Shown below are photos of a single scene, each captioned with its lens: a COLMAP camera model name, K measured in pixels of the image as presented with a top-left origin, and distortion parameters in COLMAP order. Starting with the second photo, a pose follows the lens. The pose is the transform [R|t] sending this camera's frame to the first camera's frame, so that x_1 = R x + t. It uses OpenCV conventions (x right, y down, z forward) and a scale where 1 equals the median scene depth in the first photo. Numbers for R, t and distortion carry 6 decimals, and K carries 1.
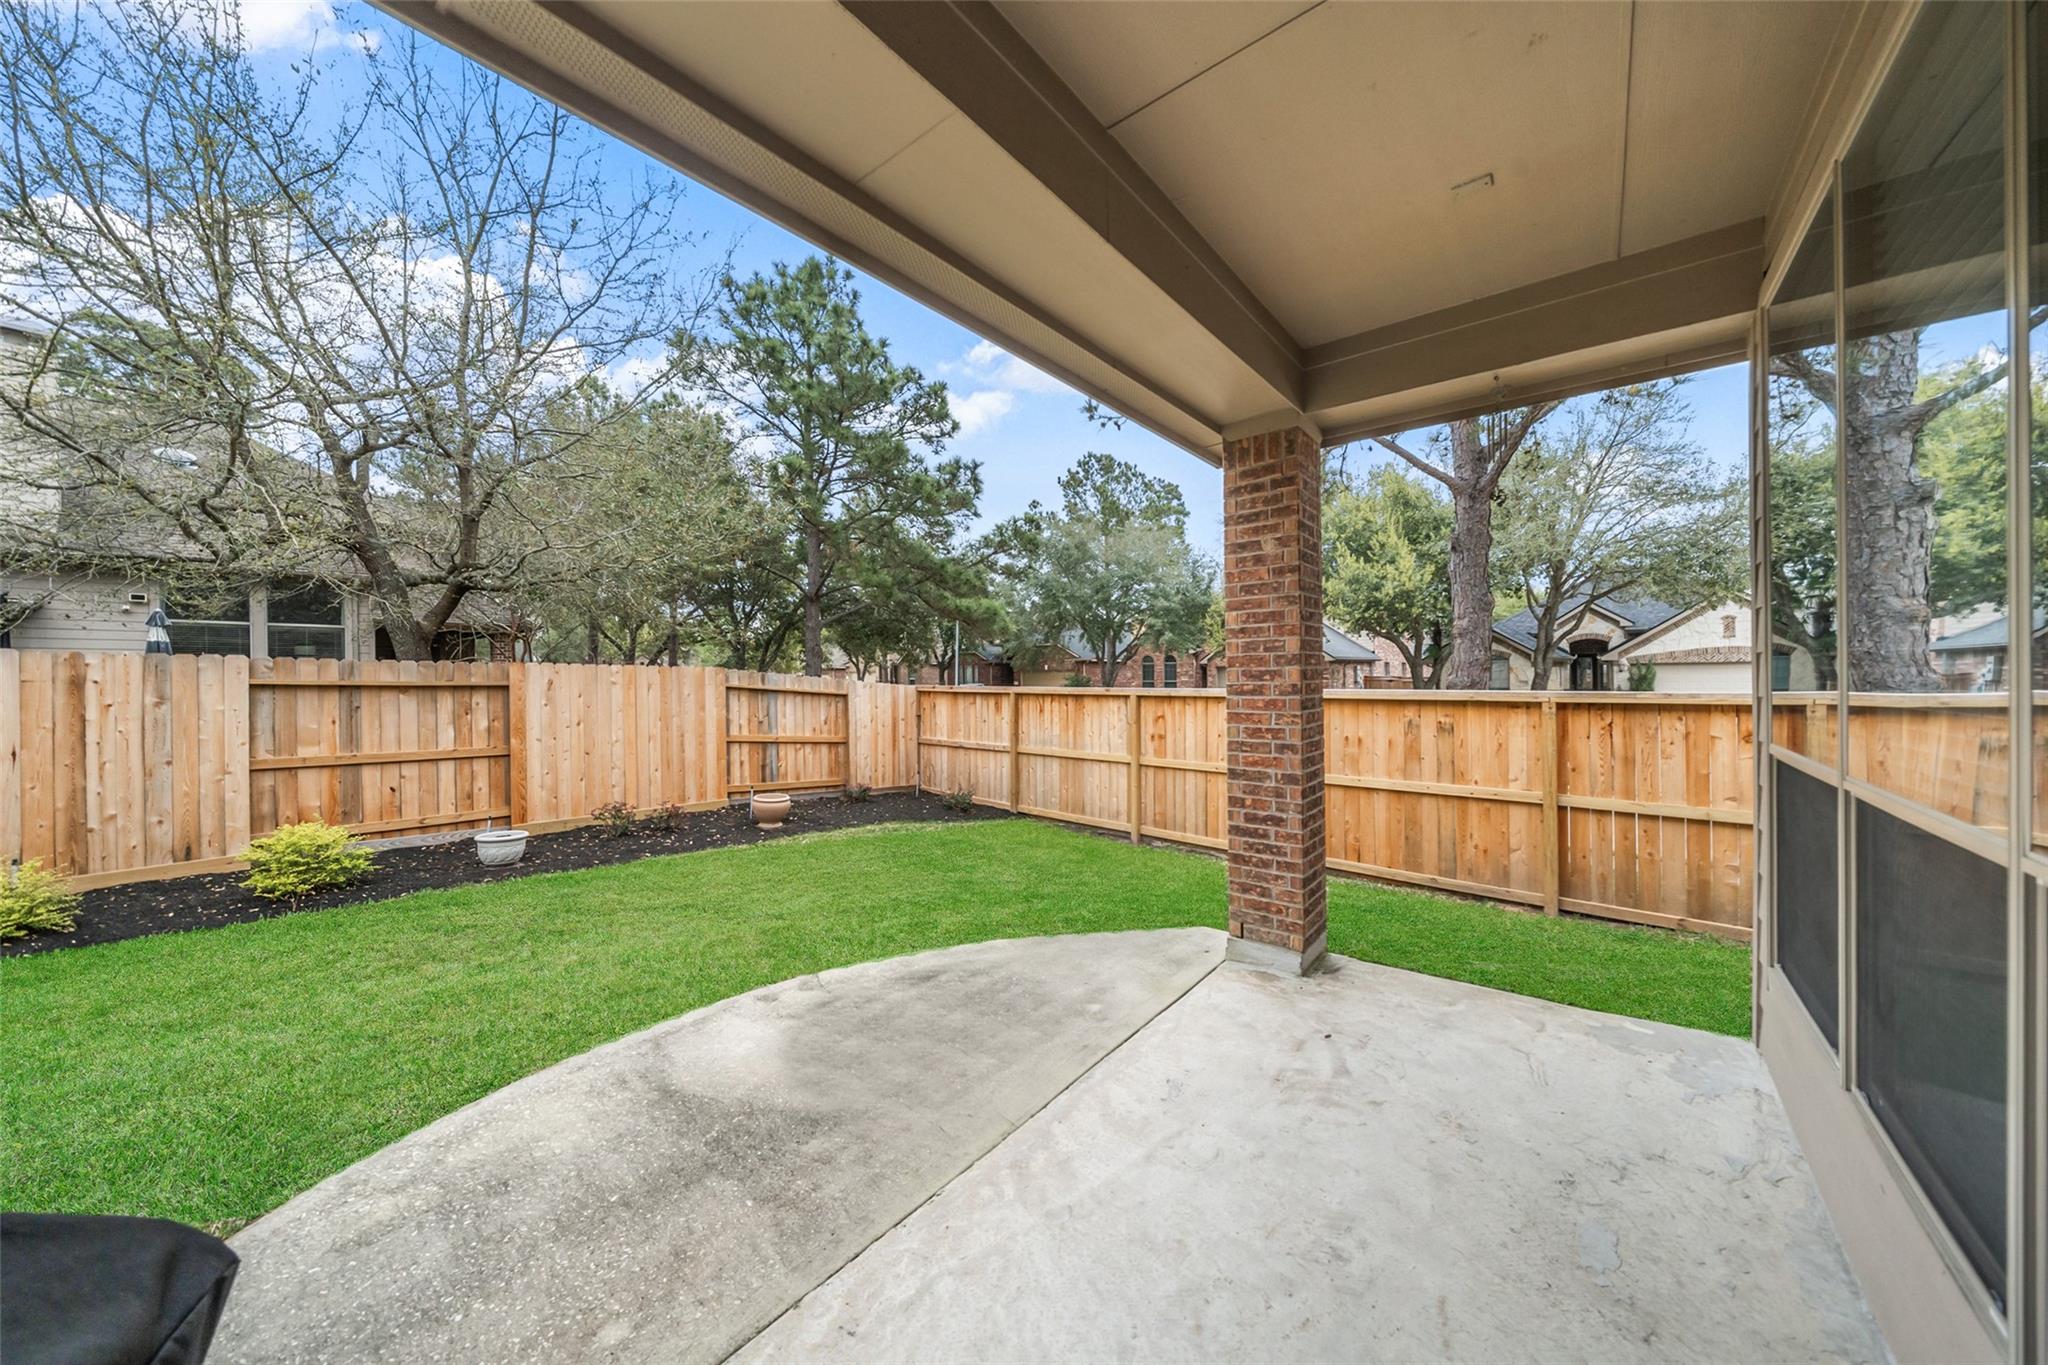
lens RADIAL K [[705.3, 0, 1024.0], [0, 705.3, 682.5], [0, 0, 1]] dist [-0.010040, -0.000039]
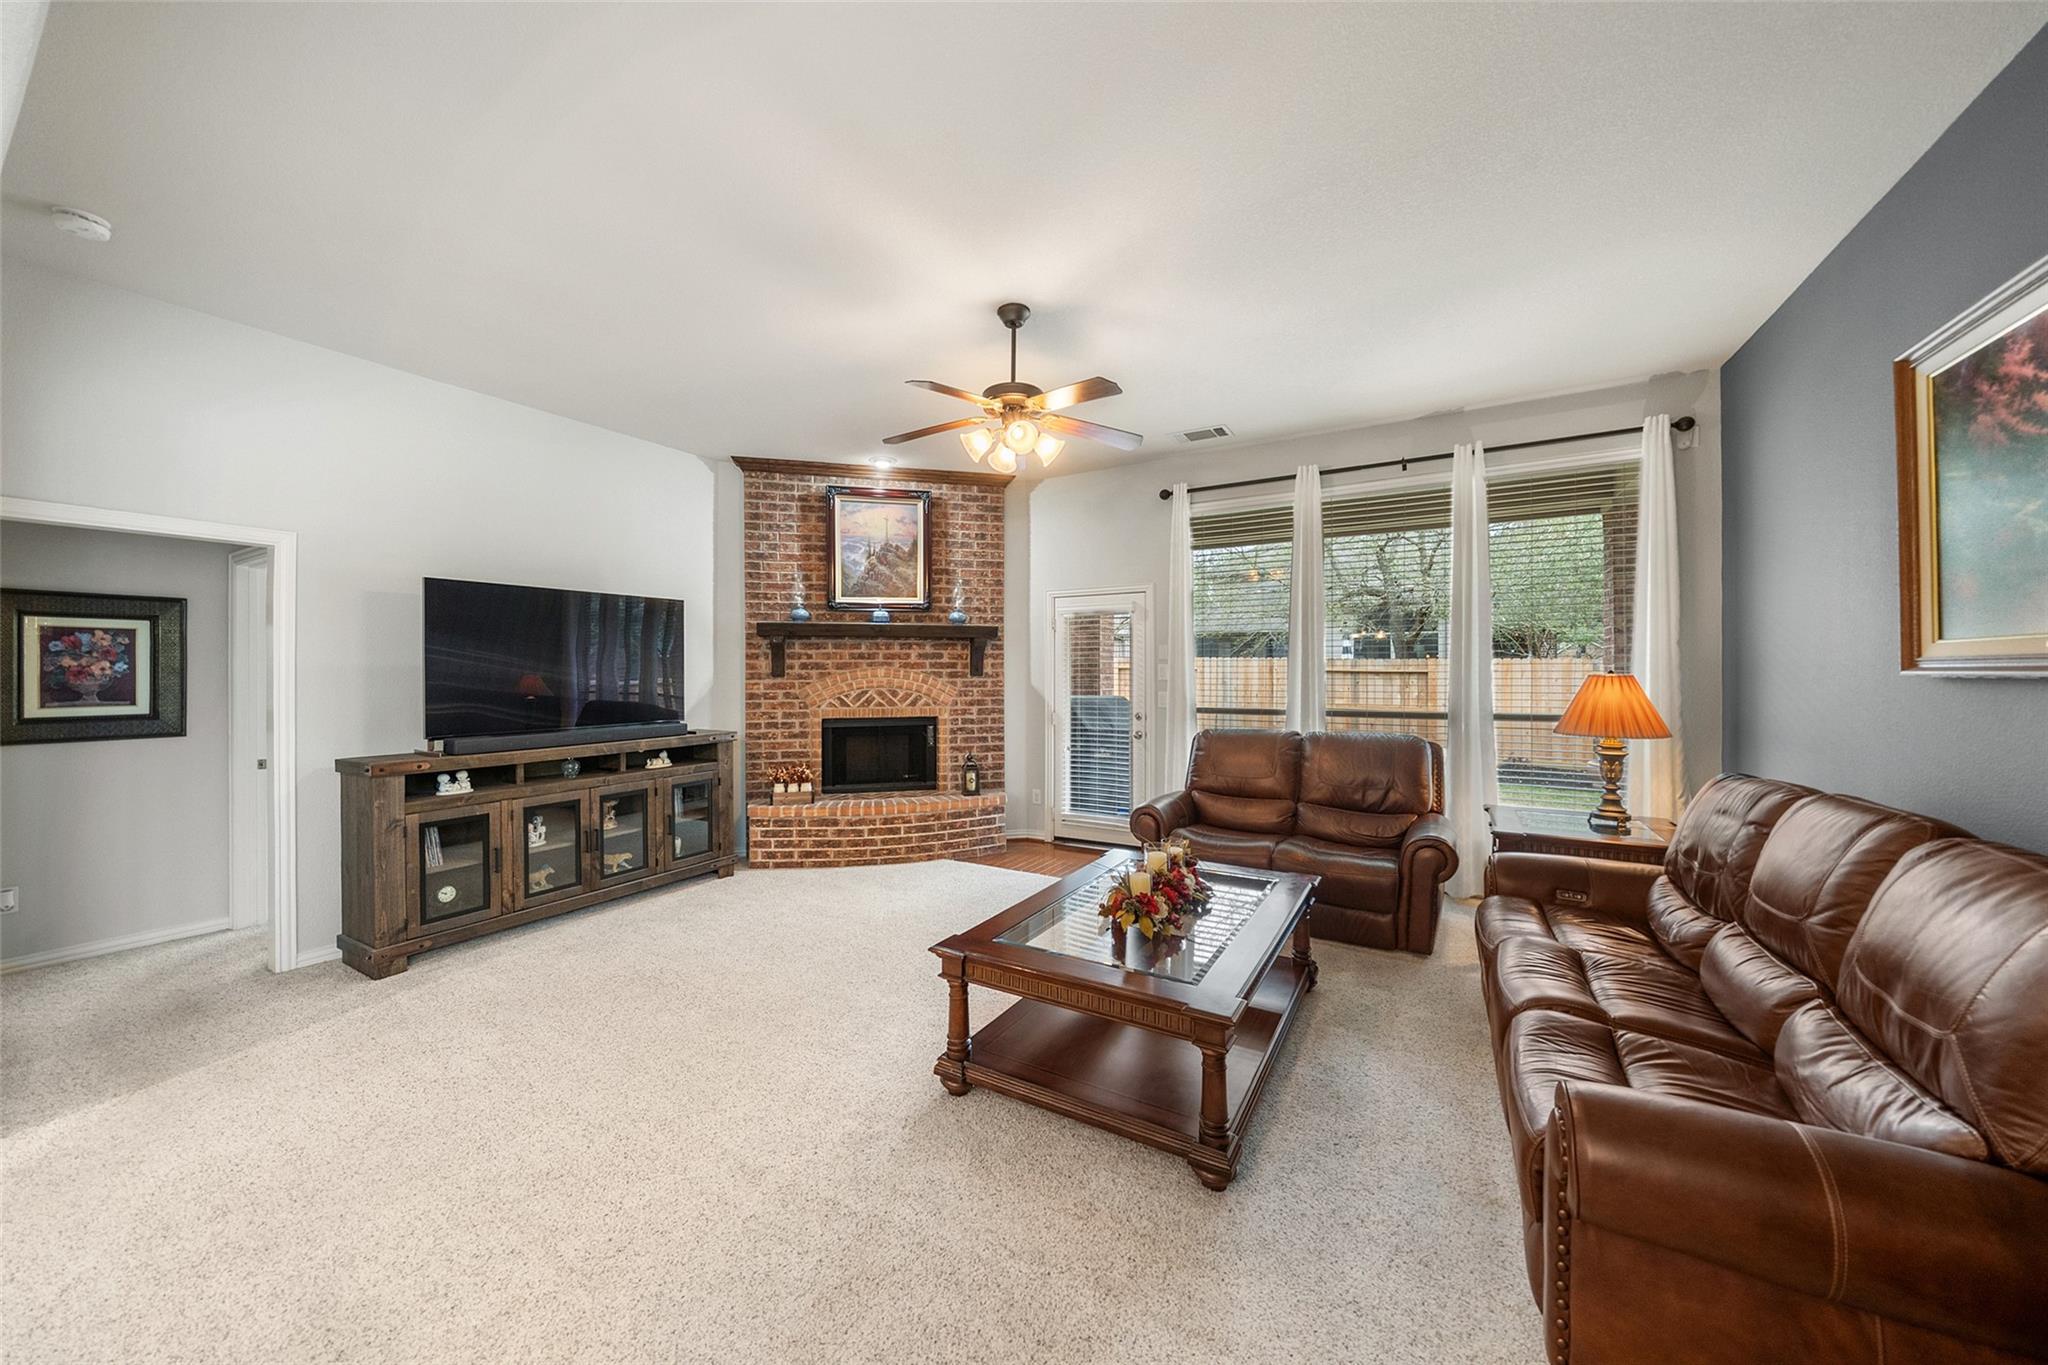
lens RADIAL K [[705.3, 0, 1024.0], [0, 705.3, 682.5], [0, 0, 1]] dist [-0.010040, -0.000039]
pose [[0.169544, 0.013528, -0.985430, 0.920344], [-0.005999, 0.999901, 0.012694, 0.016912], [0.985504, 0.003759, 0.169608, -0.314907]]
